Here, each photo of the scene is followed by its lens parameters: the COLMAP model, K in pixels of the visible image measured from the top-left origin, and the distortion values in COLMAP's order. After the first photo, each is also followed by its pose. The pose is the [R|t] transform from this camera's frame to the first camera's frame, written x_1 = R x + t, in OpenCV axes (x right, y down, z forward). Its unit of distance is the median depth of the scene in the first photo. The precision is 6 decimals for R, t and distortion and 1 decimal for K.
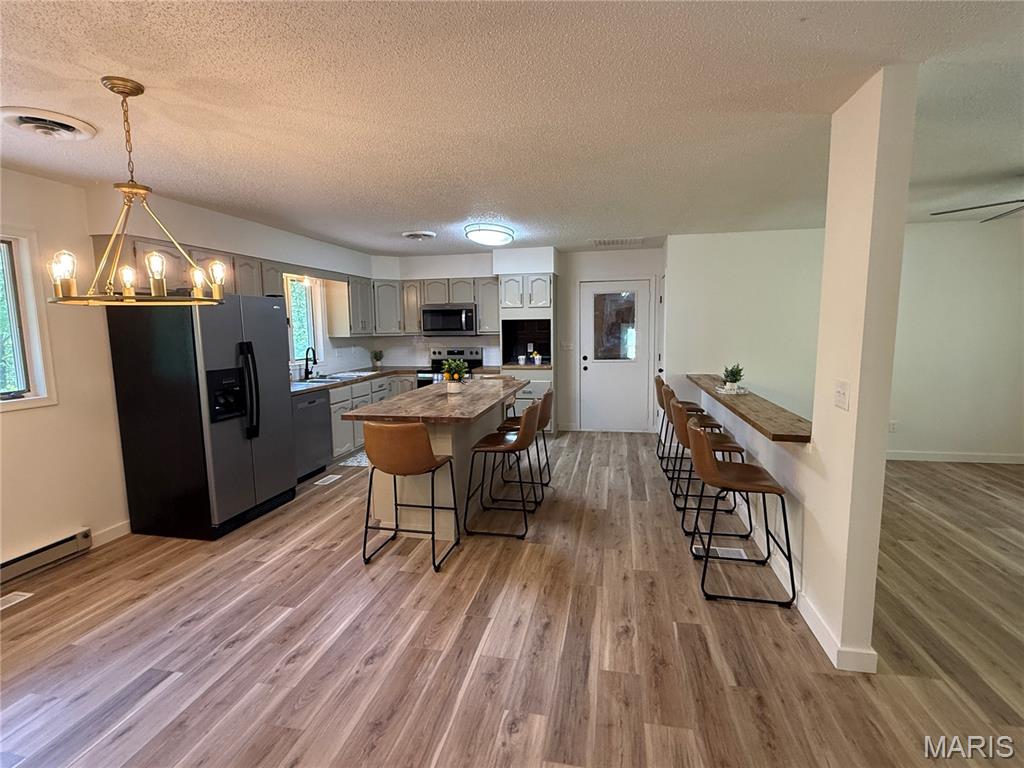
lens RADIAL K [[507.1, 0, 509.7], [0, 507.1, 386.7], [0, 0, 1]] dist [0.000545, 0.000302]
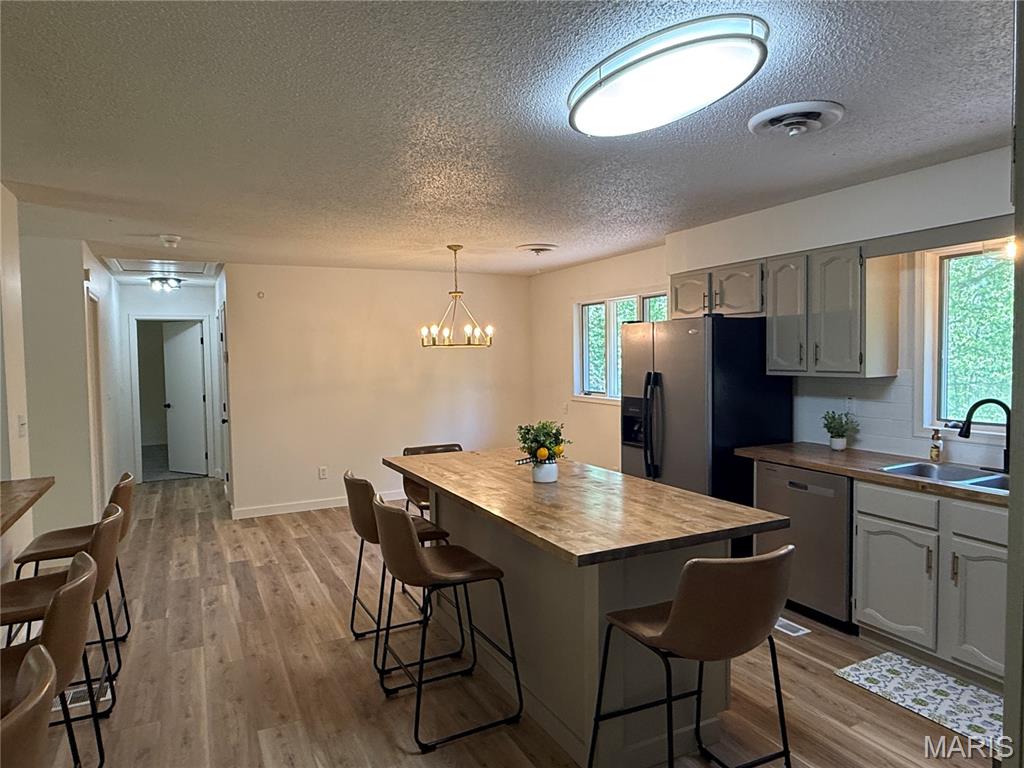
lens RADIAL K [[641.0, 0, 510.4], [0, 641.0, 382.4], [0, 0, 1]] dist [-0.003375, -0.000065]
pose [[-0.781442, 0.049825, -0.621986, 0.509468], [-0.053992, 0.987669, 0.146952, -0.284772], [0.621638, 0.148416, -0.769116, 2.173900]]
